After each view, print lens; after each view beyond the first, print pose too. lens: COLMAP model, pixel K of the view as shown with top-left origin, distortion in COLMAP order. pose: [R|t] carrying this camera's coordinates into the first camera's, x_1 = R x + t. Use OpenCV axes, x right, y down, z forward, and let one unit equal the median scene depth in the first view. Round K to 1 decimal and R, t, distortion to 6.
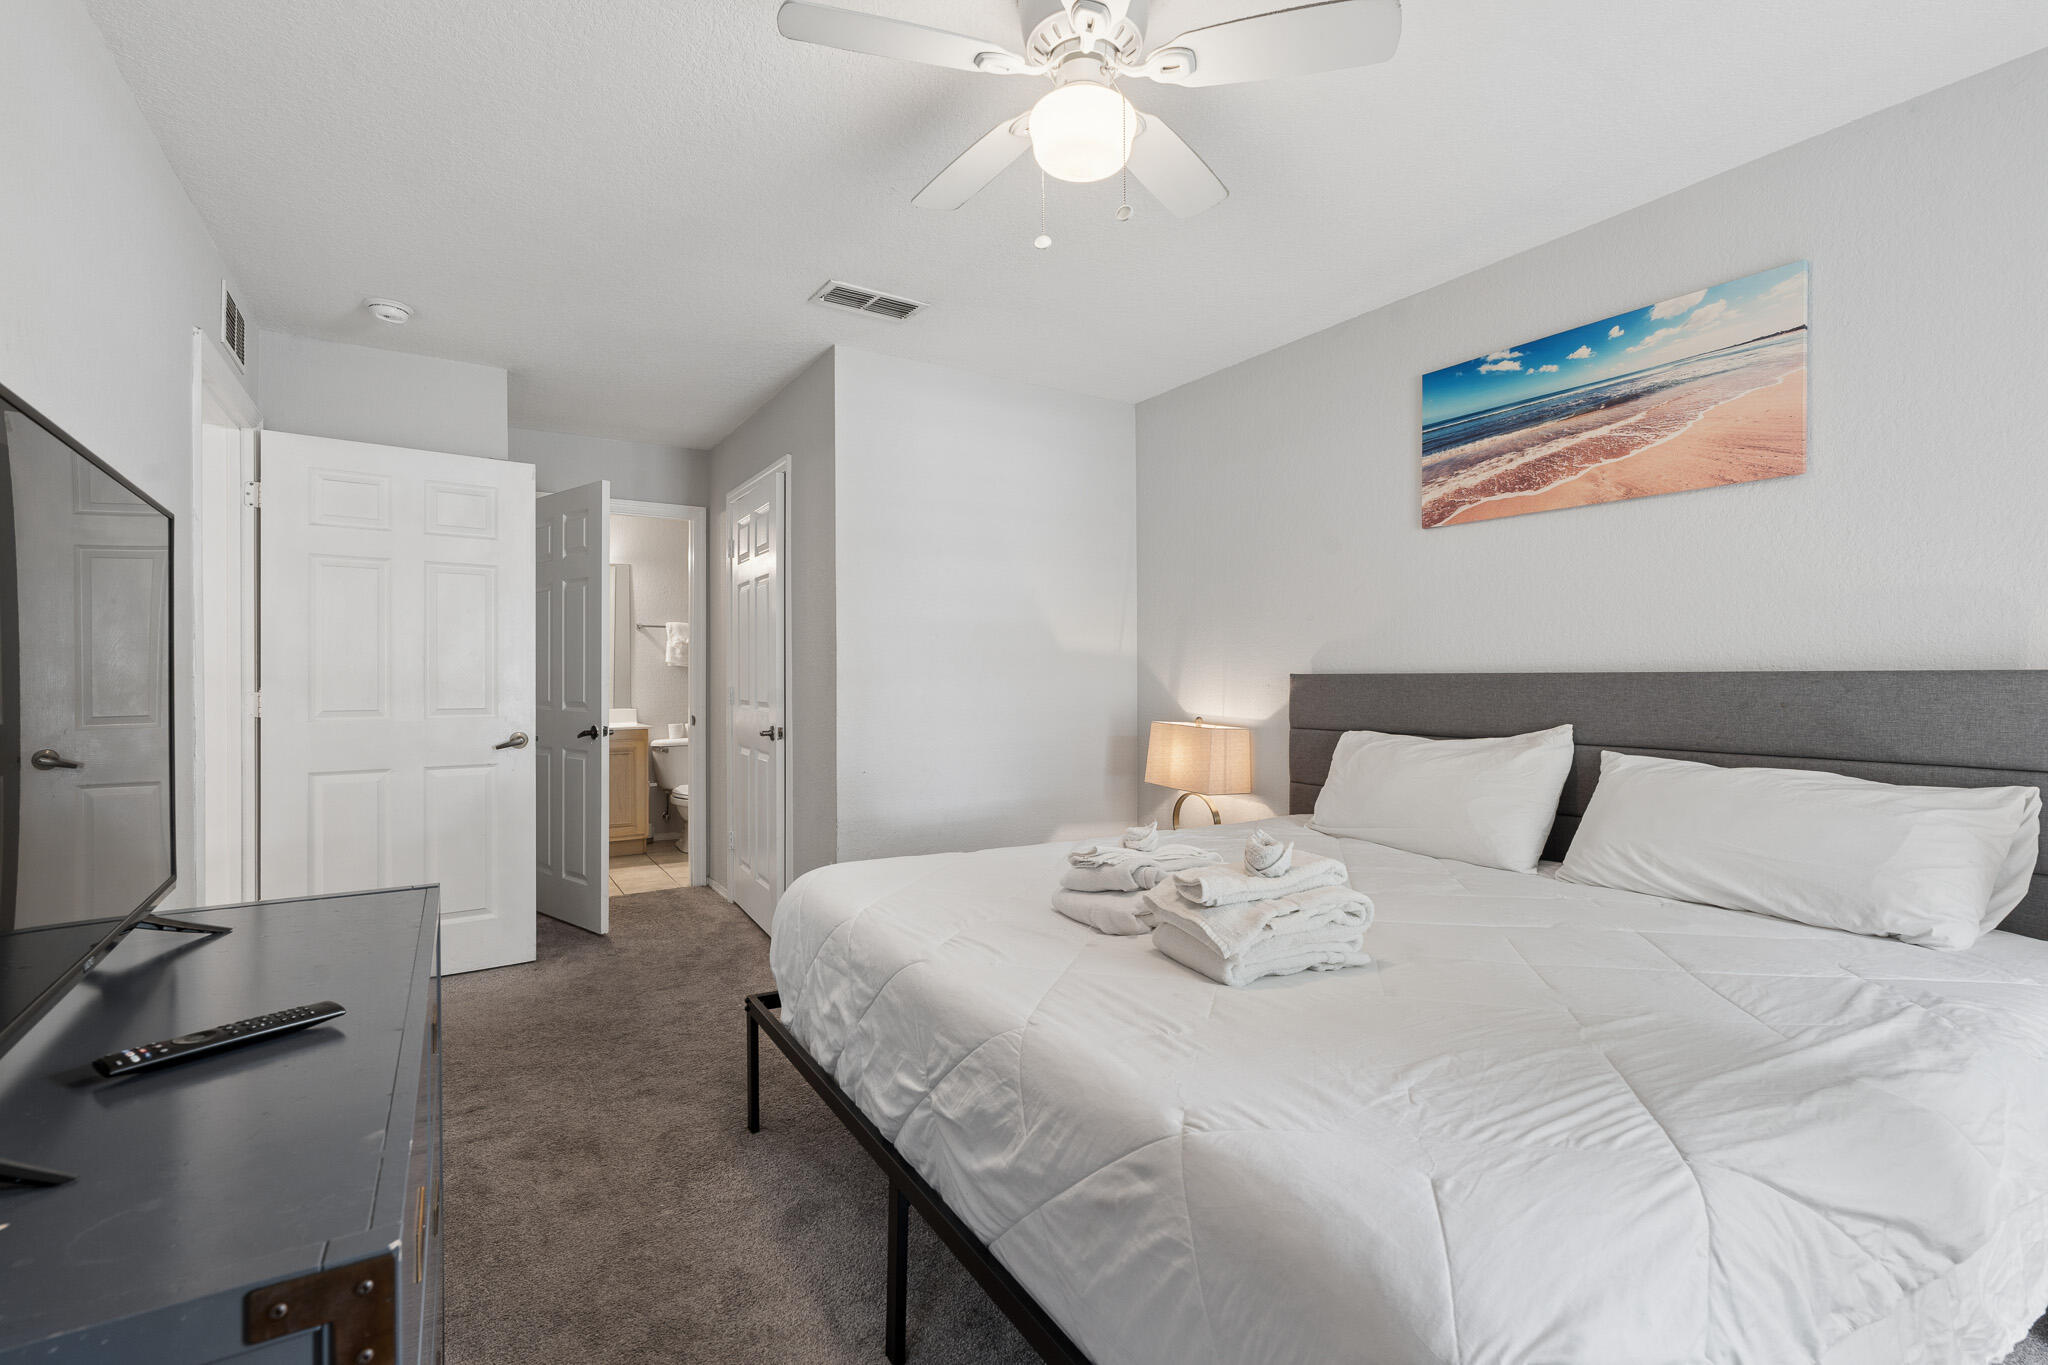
lens RADIAL K [[921.7, 0, 1022.9], [0, 921.7, 674.1], [0, 0, 1]] dist [-0.003621, 0.000879]
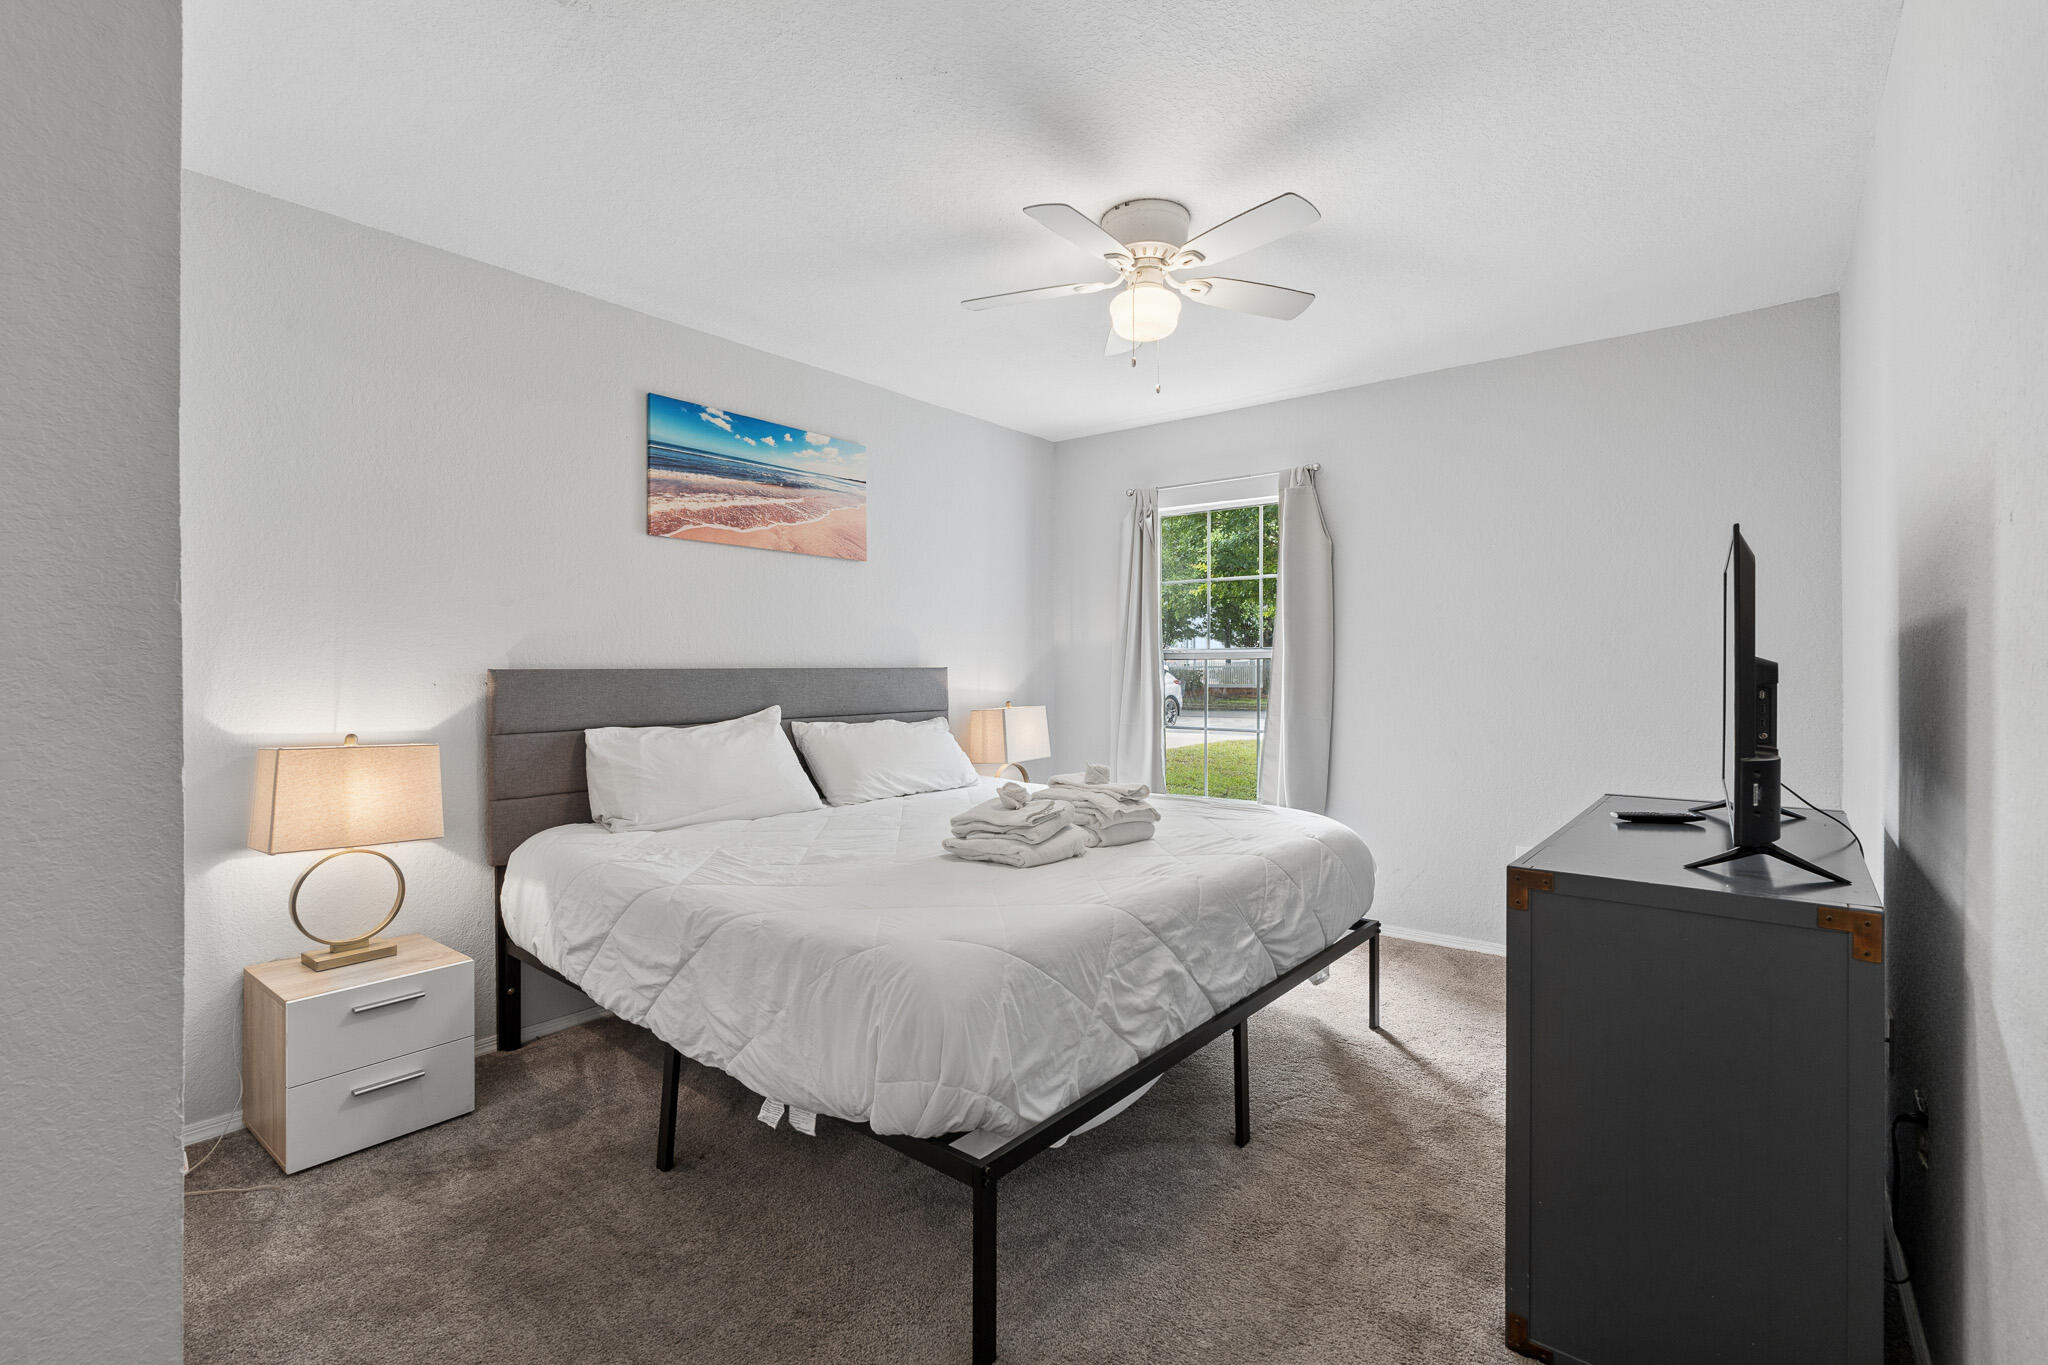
lens RADIAL K [[921.7, 0, 1022.9], [0, 921.7, 674.1], [0, 0, 1]] dist [-0.003621, 0.000879]
pose [[-0.320464, 0.000609, 0.947261, -0.815207], [0.004951, 0.999987, 0.001032, 0.007290], [-0.947248, 0.005021, -0.320463, 1.042702]]
